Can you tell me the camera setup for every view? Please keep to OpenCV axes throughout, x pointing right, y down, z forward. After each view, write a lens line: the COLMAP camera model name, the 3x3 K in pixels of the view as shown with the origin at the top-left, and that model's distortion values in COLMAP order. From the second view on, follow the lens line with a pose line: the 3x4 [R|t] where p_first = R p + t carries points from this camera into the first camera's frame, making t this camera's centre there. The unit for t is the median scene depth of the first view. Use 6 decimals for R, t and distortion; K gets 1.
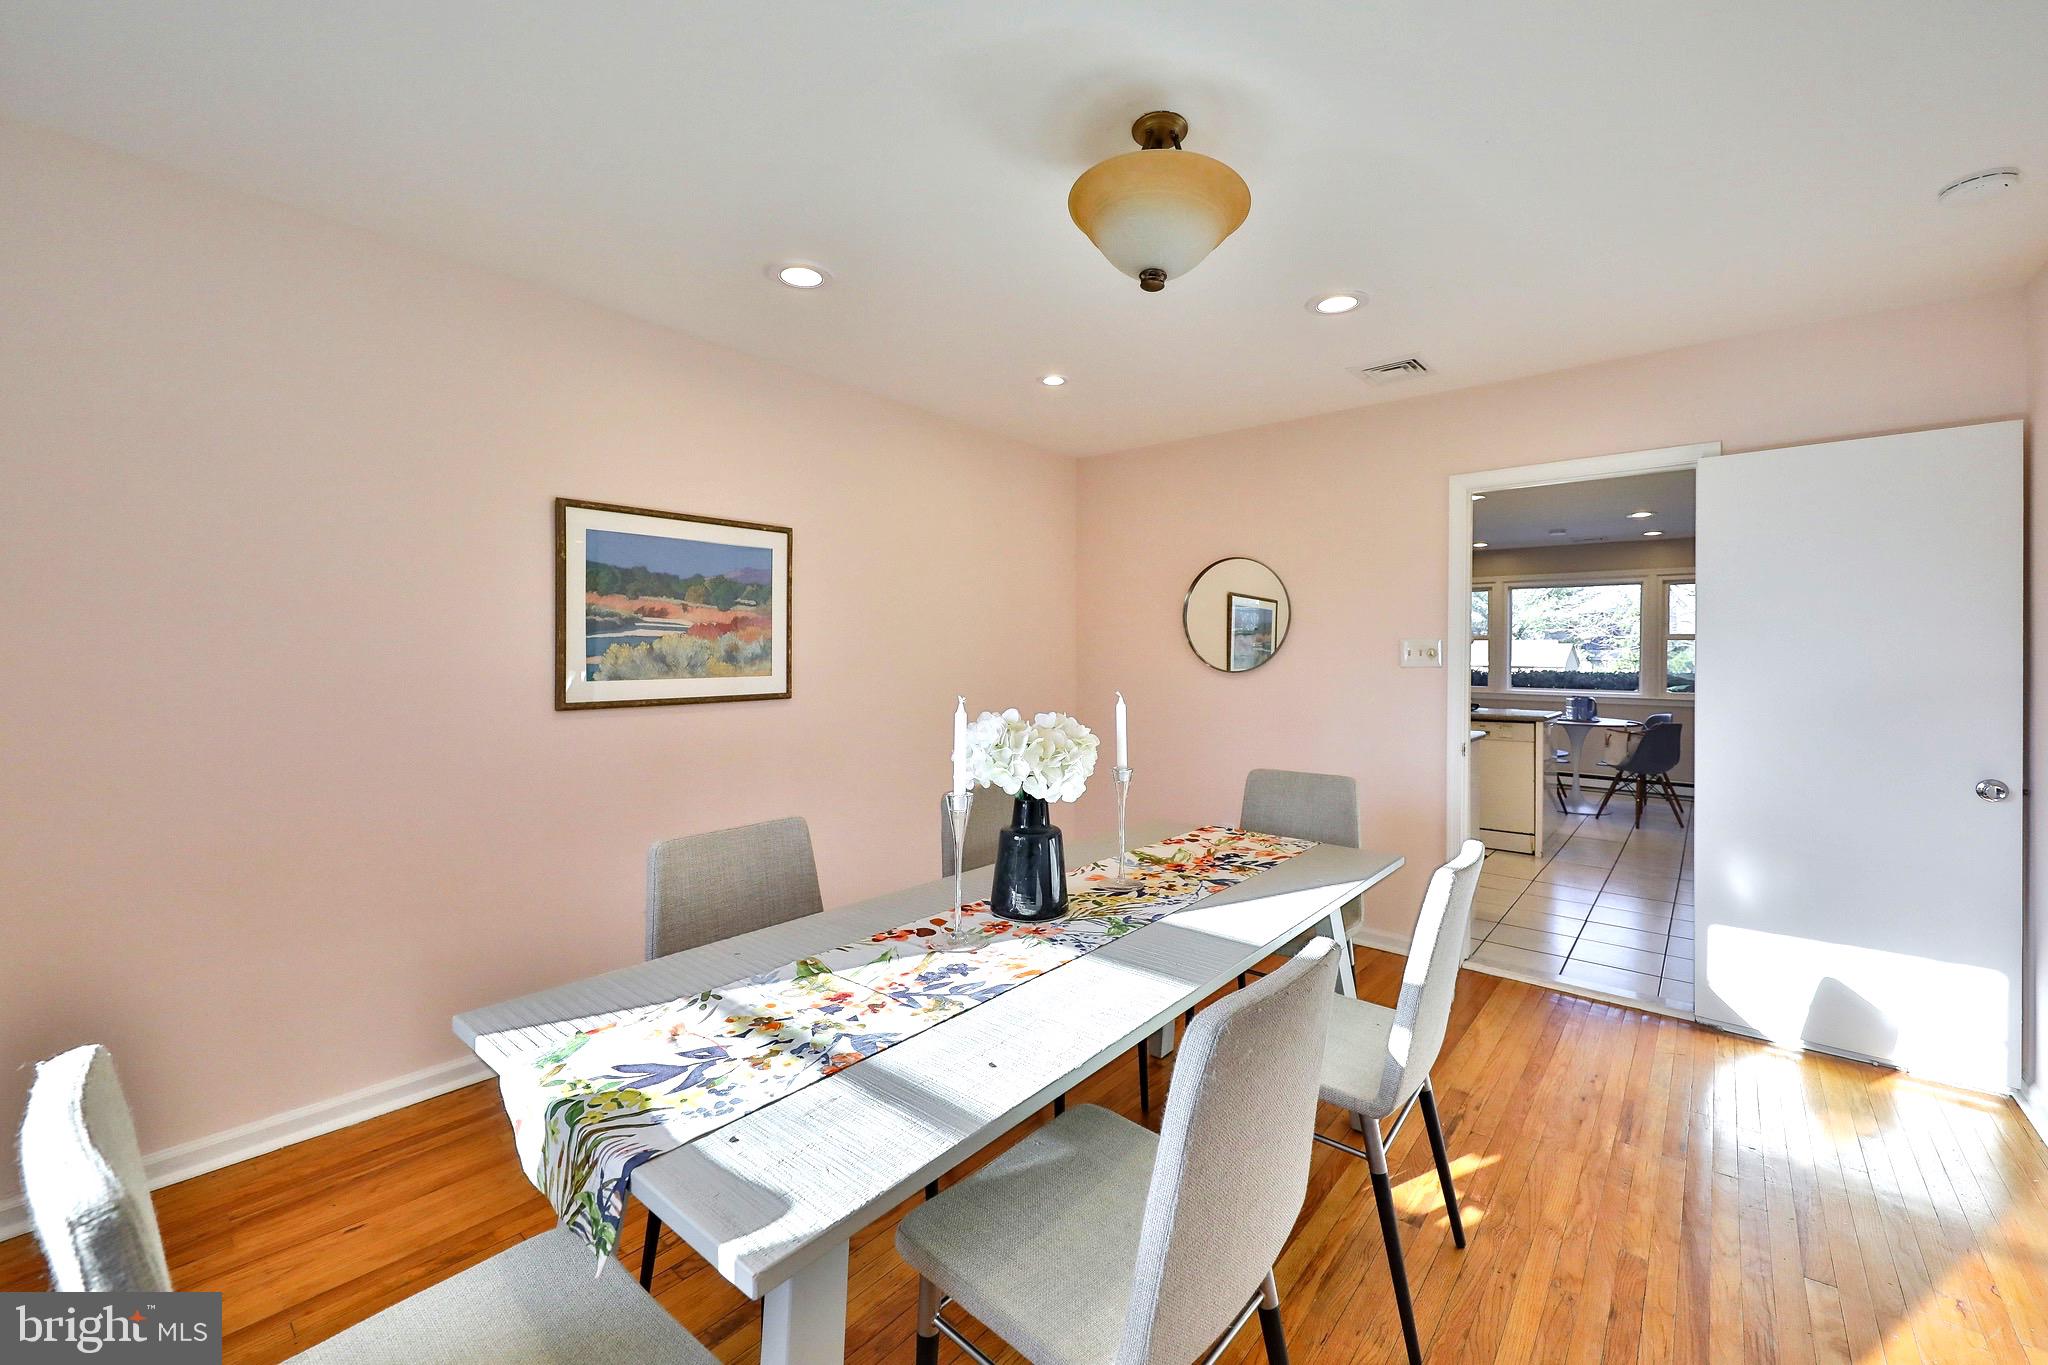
lens RADIAL K [[819.4, 0, 1025.1], [0, 819.4, 668.3], [0, 0, 1]] dist [0.001270, -0.000192]
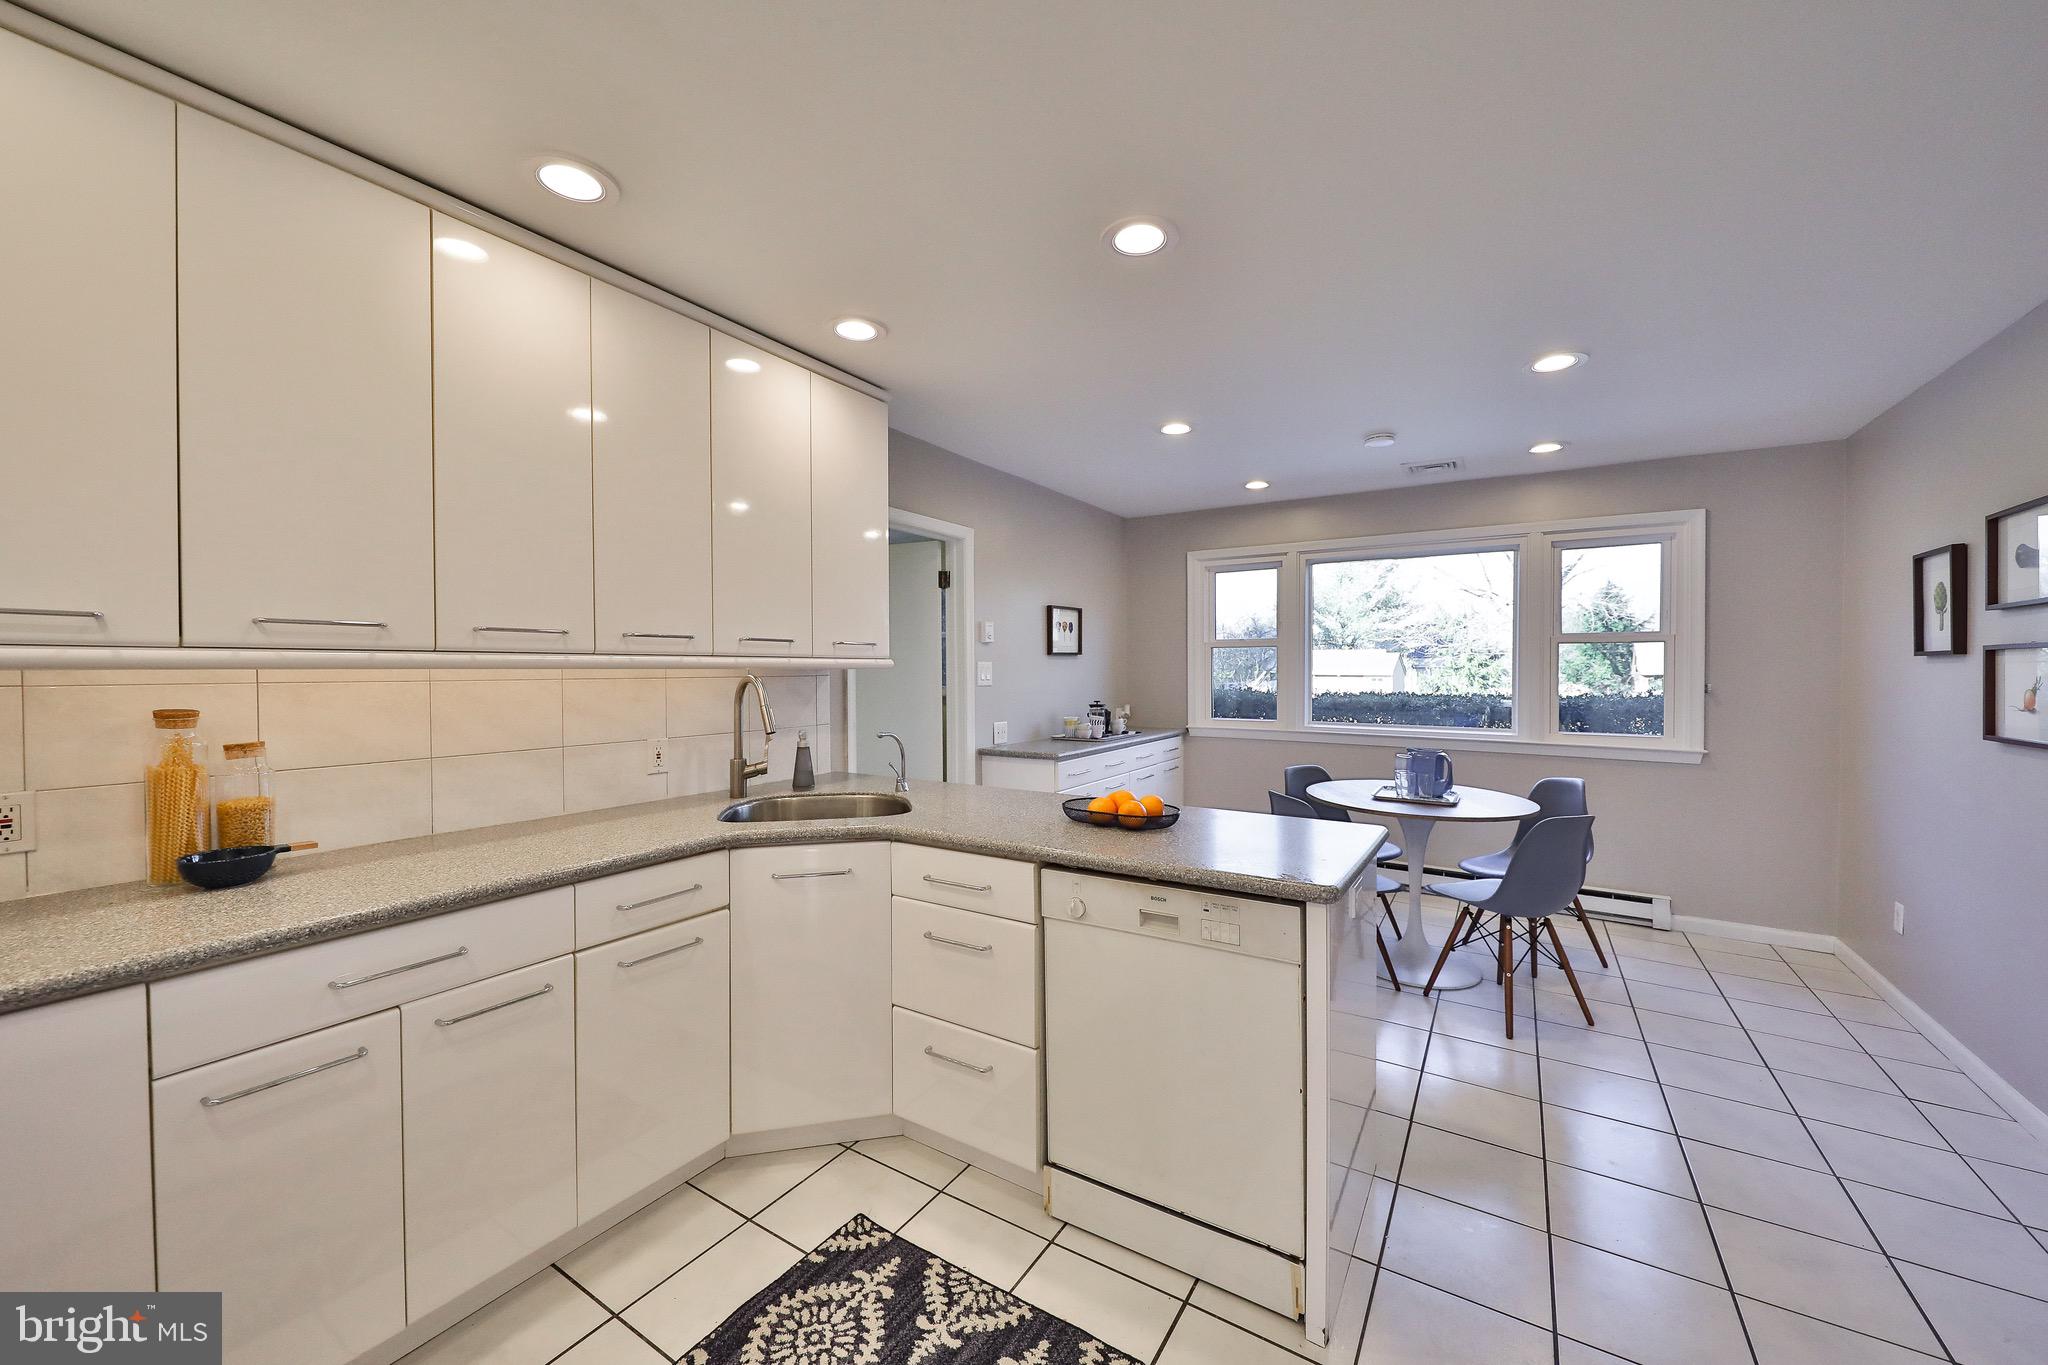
lens RADIAL K [[752.7, 0, 989.4], [0, 752.7, 677.0], [0, 0, 1]] dist [-0.003146, -0.001909]
pose [[0.995942, -0.008295, 0.089620, 0.294054], [0.008419, 0.999964, -0.001008, -0.012104], [-0.089608, 0.001759, 0.995976, 0.446708]]
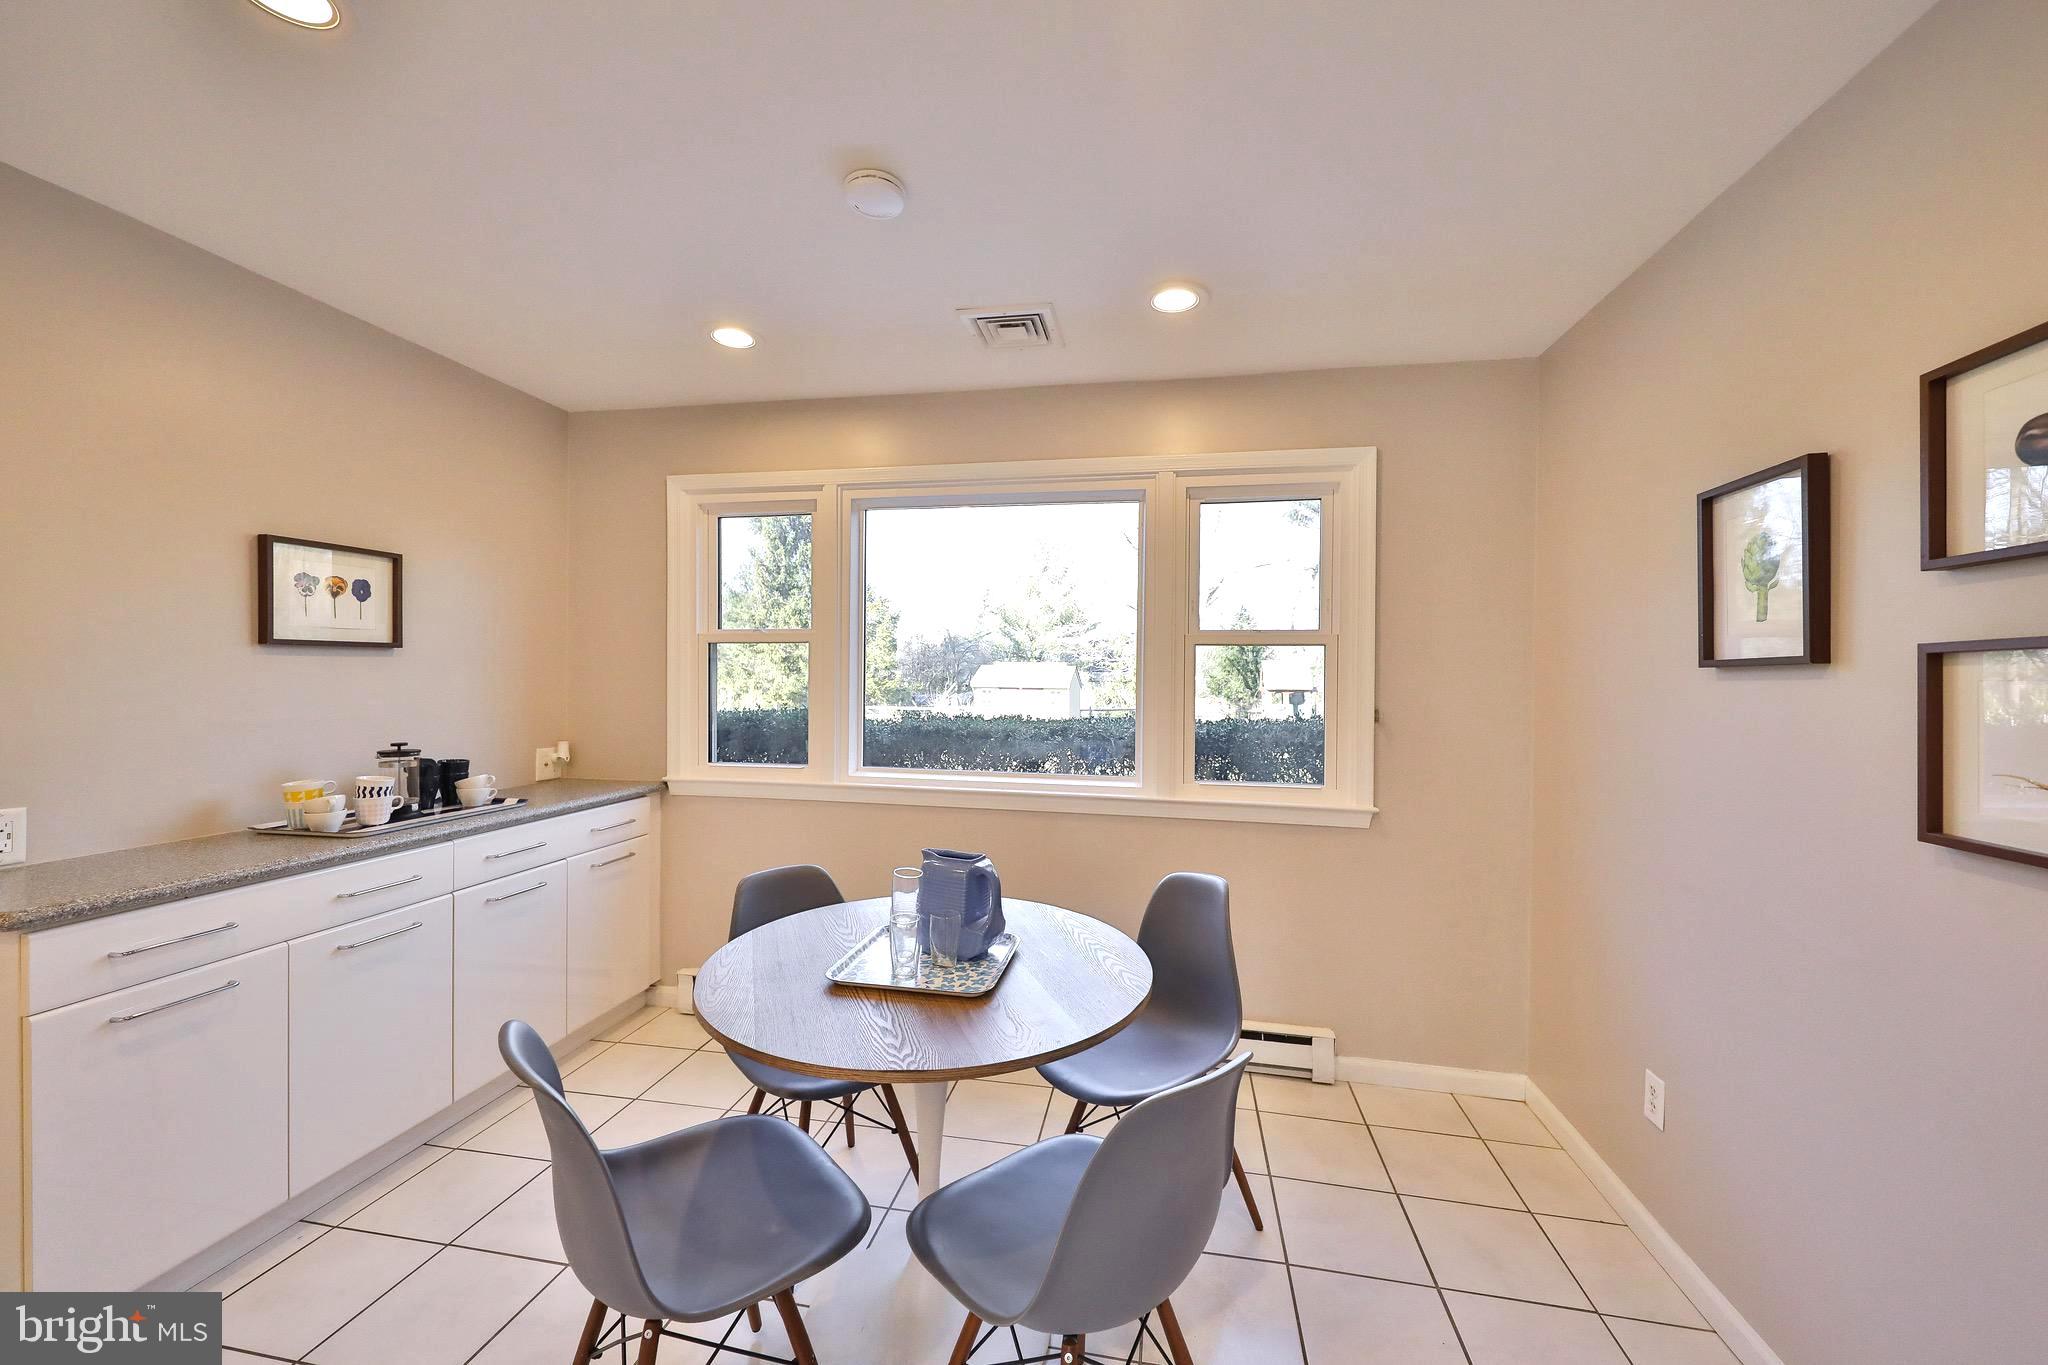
lens RADIAL K [[797.9, 0, 1011.9], [0, 797.9, 679.5], [0, 0, 1]] dist [0.002818, -0.001010]
pose [[0.877700, 0.002464, 0.479204, 0.470073], [0.002567, 0.999948, -0.009844, -0.013593], [-0.479203, 0.009870, 0.877648, 0.633516]]
